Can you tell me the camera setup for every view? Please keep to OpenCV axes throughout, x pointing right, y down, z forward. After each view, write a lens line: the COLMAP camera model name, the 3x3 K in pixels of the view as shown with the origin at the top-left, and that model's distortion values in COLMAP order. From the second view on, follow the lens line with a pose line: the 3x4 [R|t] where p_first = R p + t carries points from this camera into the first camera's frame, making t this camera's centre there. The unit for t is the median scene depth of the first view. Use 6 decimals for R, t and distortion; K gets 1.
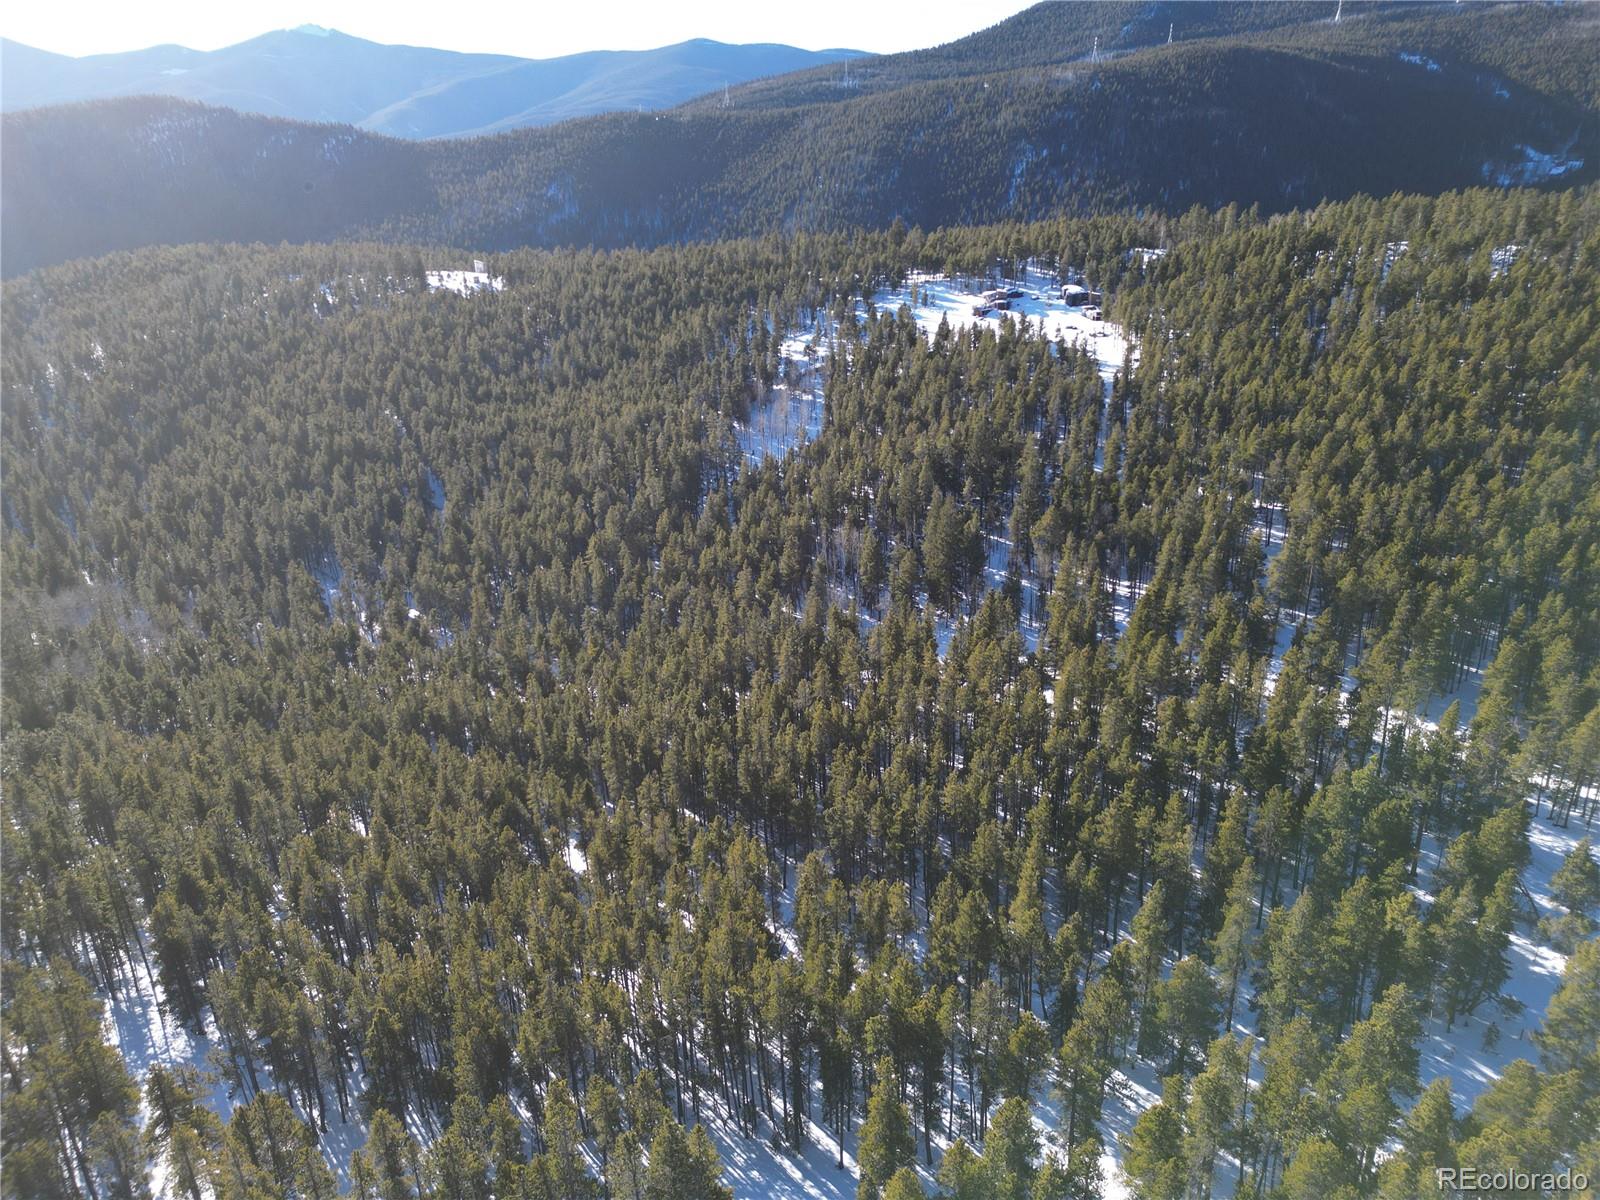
lens RADIAL K [[1095.8, 0, 801.1], [0, 1095.8, 598.8], [0, 0, 1]] dist [0.064206, -0.048166]
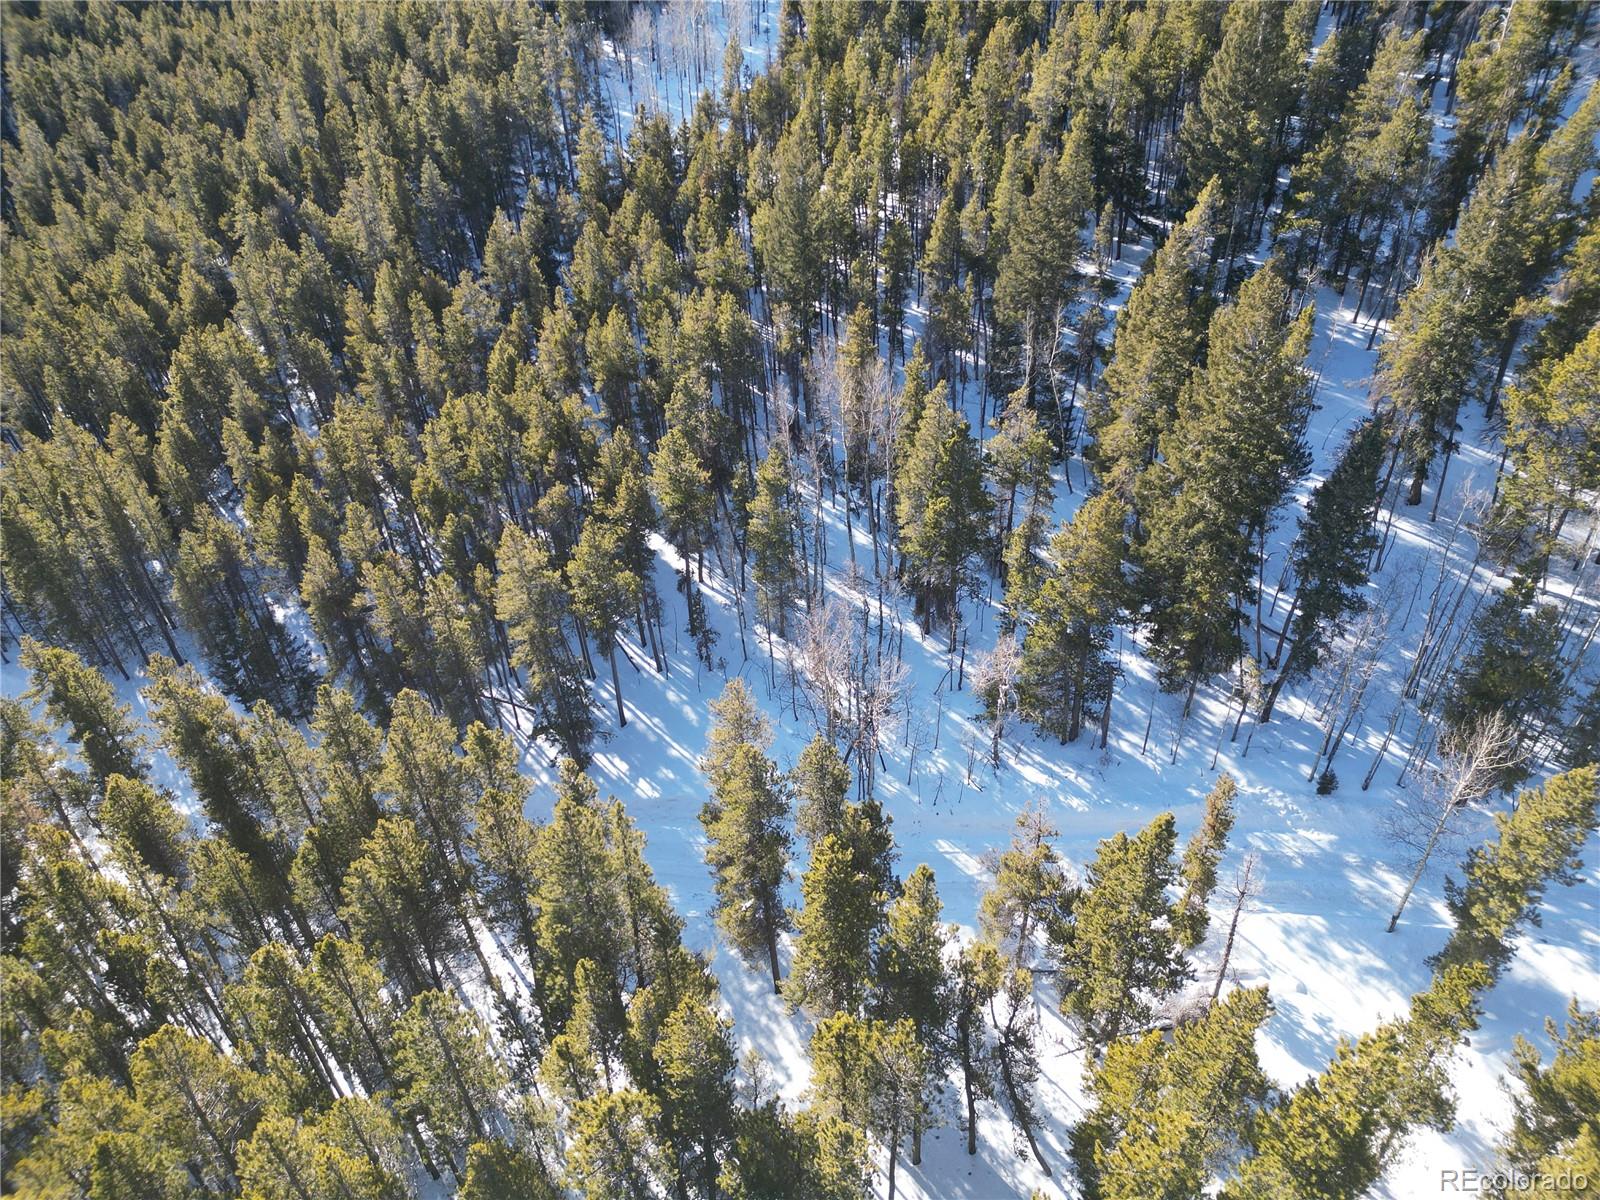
lens RADIAL K [[1095.8, 0, 797.1], [0, 1095.8, 600.6], [0, 0, 1]] dist [0.064206, -0.048166]
pose [[0.999496, -0.017015, 0.026782, 0.012429], [0.008869, 0.960234, 0.279055, -0.073855], [-0.030465, -0.278677, 0.959902, 0.571016]]
